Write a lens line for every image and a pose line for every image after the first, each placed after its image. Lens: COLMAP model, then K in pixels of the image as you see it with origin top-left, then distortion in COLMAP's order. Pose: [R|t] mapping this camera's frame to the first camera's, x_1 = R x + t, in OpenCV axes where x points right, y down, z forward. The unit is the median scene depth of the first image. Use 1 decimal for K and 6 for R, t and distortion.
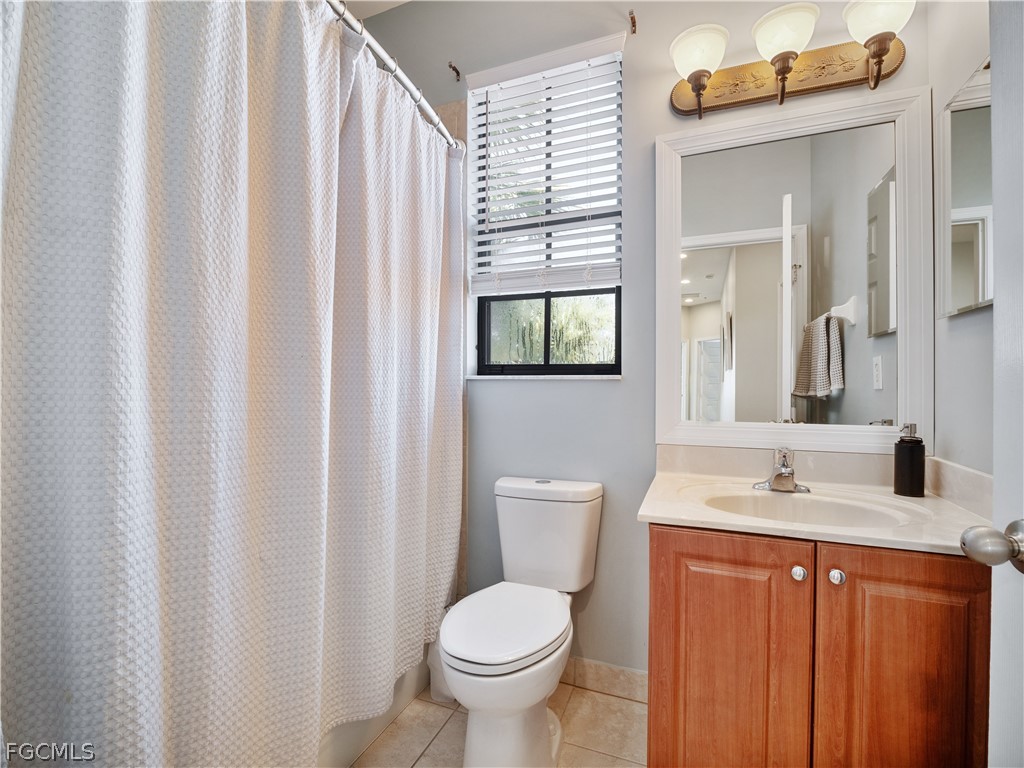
lens RADIAL K [[470.1, 0, 499.4], [0, 470.1, 378.7], [0, 0, 1]] dist [-0.014253, -0.000352]
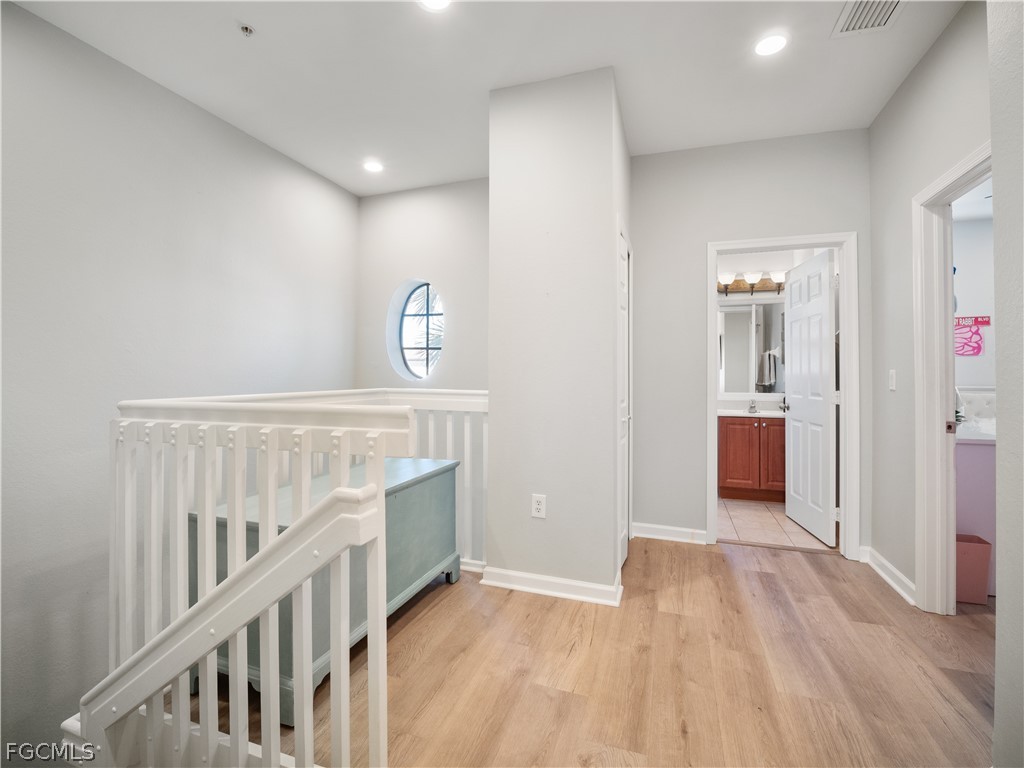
lens RADIAL K [[470.1, 0, 499.4], [0, 470.1, 378.7], [0, 0, 1]] dist [-0.014253, -0.000352]
pose [[0.998731, -0.009971, 0.049361, -1.400050], [0.009612, 0.999926, 0.007506, -0.044135], [-0.049432, -0.007022, 0.998753, -2.314257]]
